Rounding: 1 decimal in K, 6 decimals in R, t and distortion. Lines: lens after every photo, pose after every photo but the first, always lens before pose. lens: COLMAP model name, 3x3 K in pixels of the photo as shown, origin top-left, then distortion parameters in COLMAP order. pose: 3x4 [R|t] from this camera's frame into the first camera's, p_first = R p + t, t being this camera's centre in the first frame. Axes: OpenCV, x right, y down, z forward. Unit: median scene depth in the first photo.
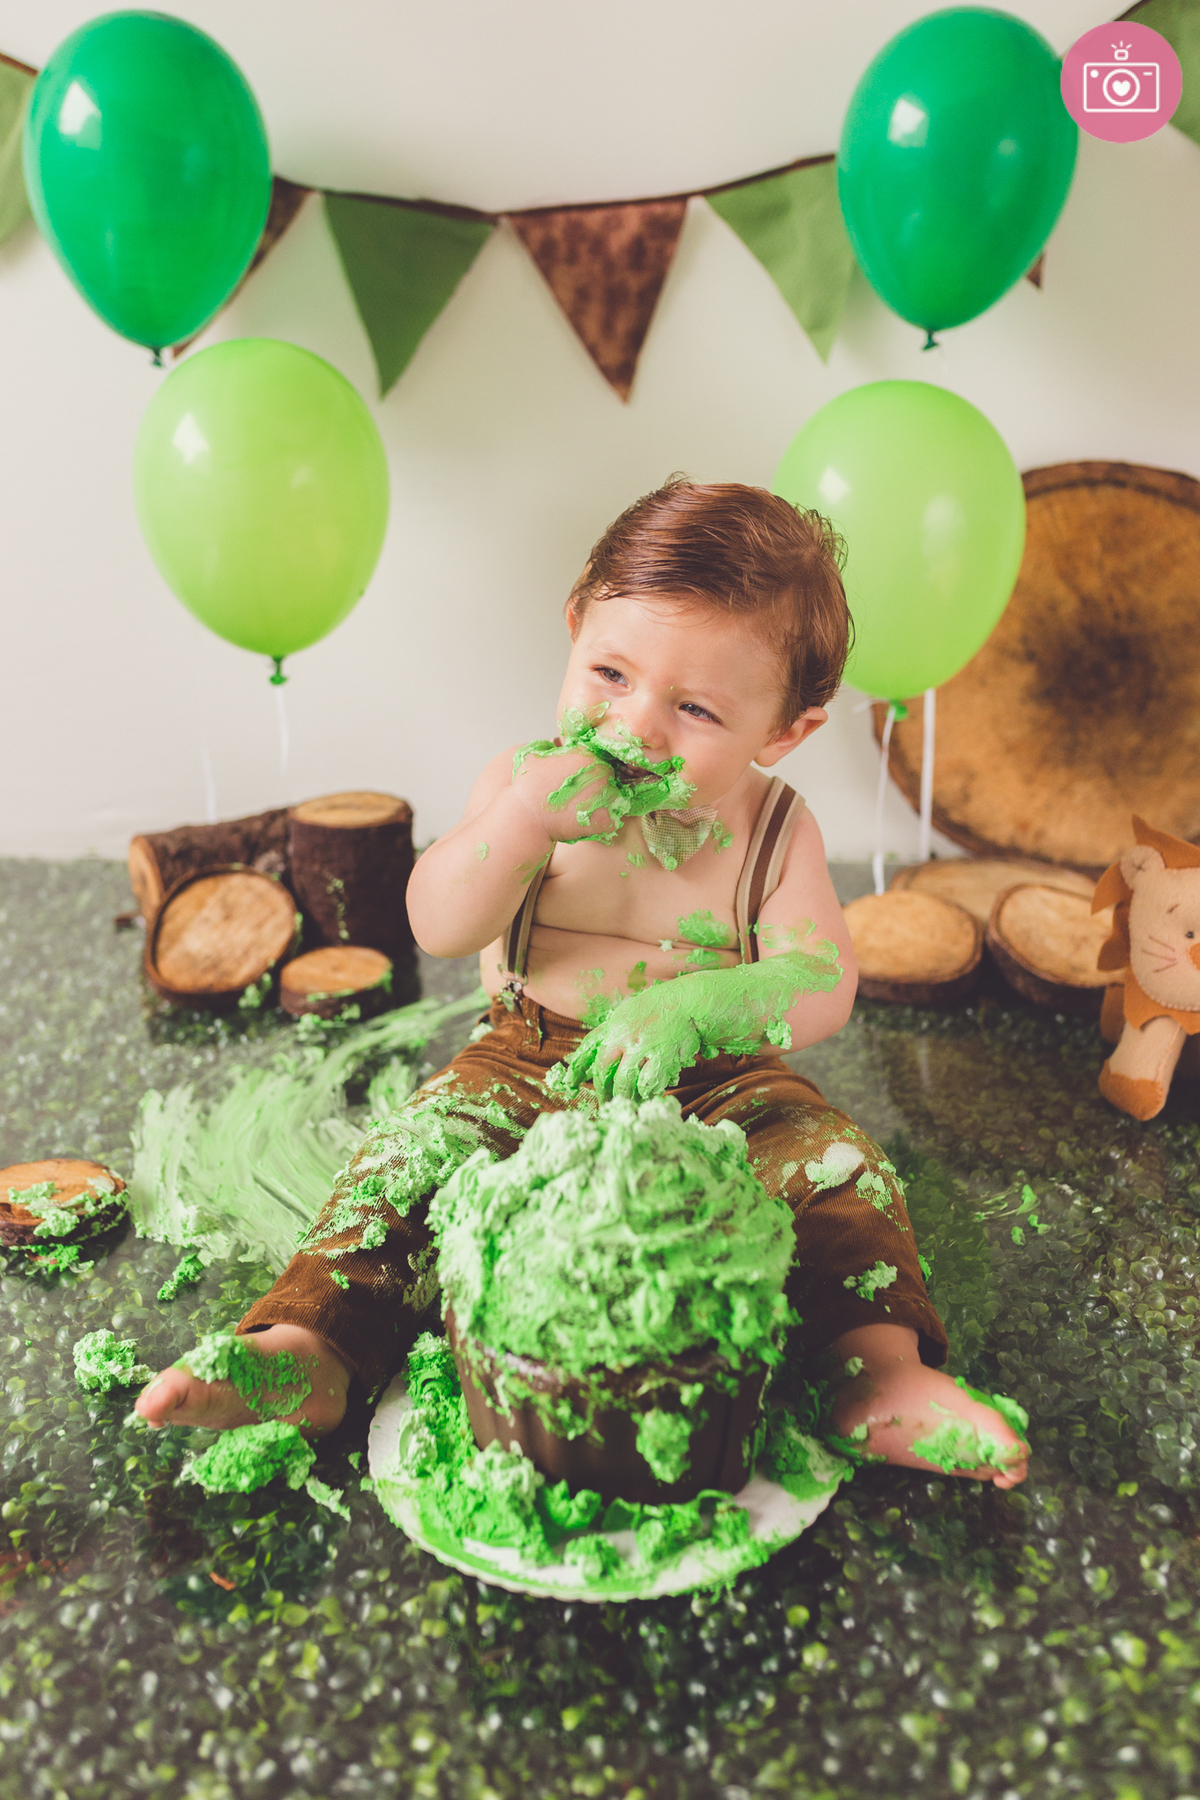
lens RADIAL K [[1663.3, 0, 579.5], [0, 1663.3, 829.6], [0, 0, 1]] dist [0.002762, -0.000453]
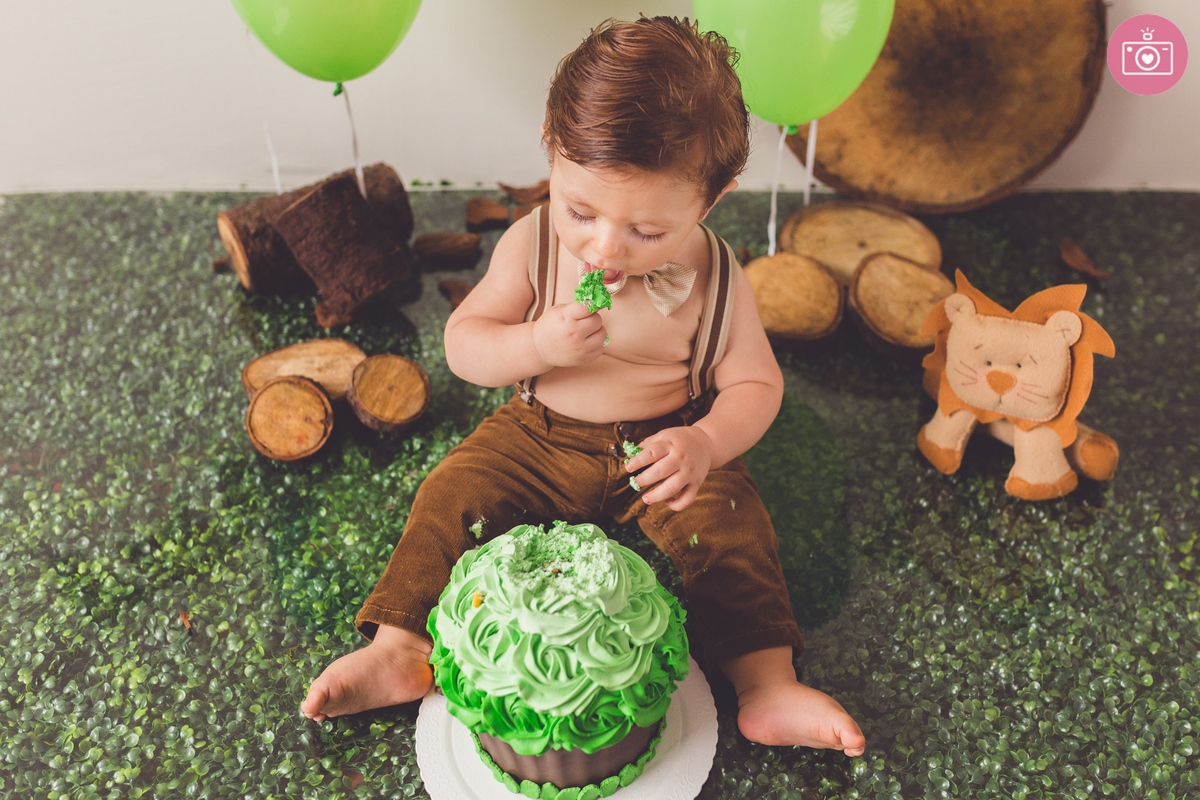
lens RADIAL K [[1196.6, 0, 602.5], [0, 1196.6, 363.9], [0, 0, 1]] dist [-0.014584, 0.010788]
pose [[0.999226, -0.021411, 0.032989, 0.006932], [0.008936, 0.940479, 0.339734, -0.232792], [-0.038300, -0.339177, 0.939943, 0.054031]]
